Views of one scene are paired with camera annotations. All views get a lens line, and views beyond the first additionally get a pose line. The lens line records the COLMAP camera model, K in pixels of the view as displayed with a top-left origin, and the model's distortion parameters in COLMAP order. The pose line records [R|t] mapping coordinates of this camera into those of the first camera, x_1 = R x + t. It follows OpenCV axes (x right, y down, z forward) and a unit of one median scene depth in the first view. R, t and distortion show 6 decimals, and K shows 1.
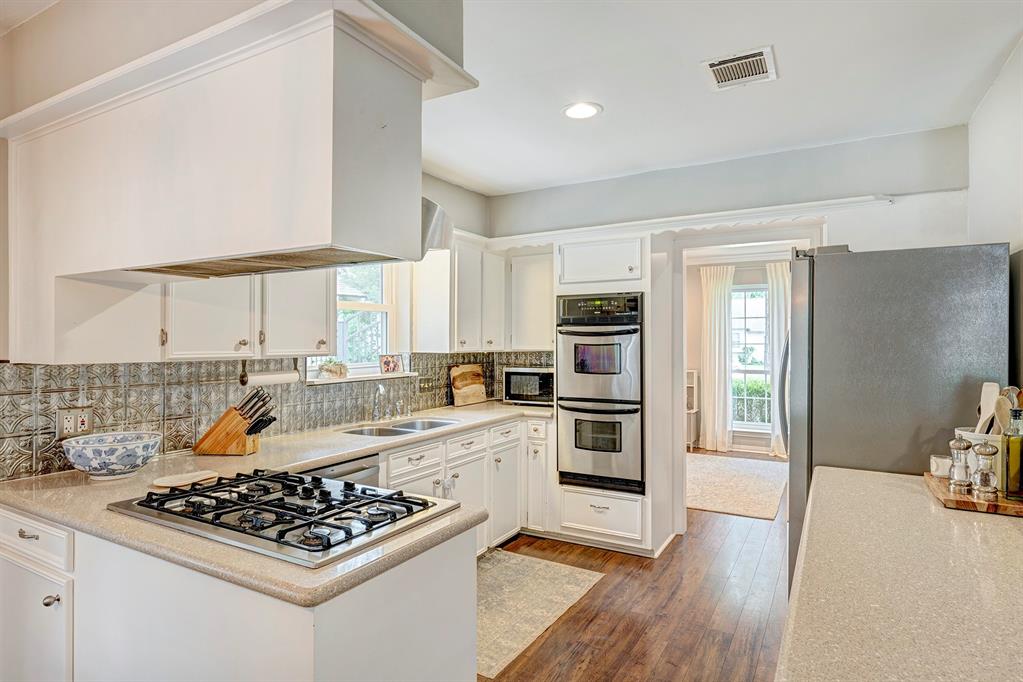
lens RADIAL K [[574.5, 0, 501.8], [0, 574.5, 342.3], [0, 0, 1]] dist [0.002233, 0.000920]
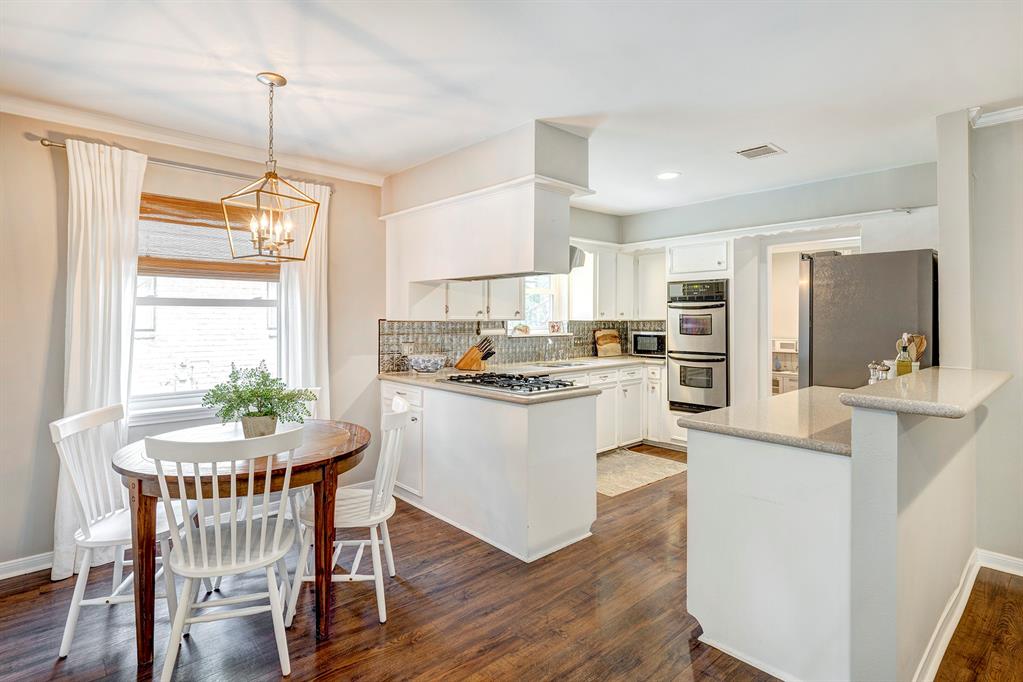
lens RADIAL K [[516.5, 0, 479.2], [0, 516.5, 312.6], [0, 0, 1]] dist [0.036457, 0.000267]
pose [[0.943959, -0.001081, -0.330062, 0.086434], [-0.003317, 0.999913, -0.012761, 0.017536], [0.330047, 0.013141, 0.943873, -0.458303]]
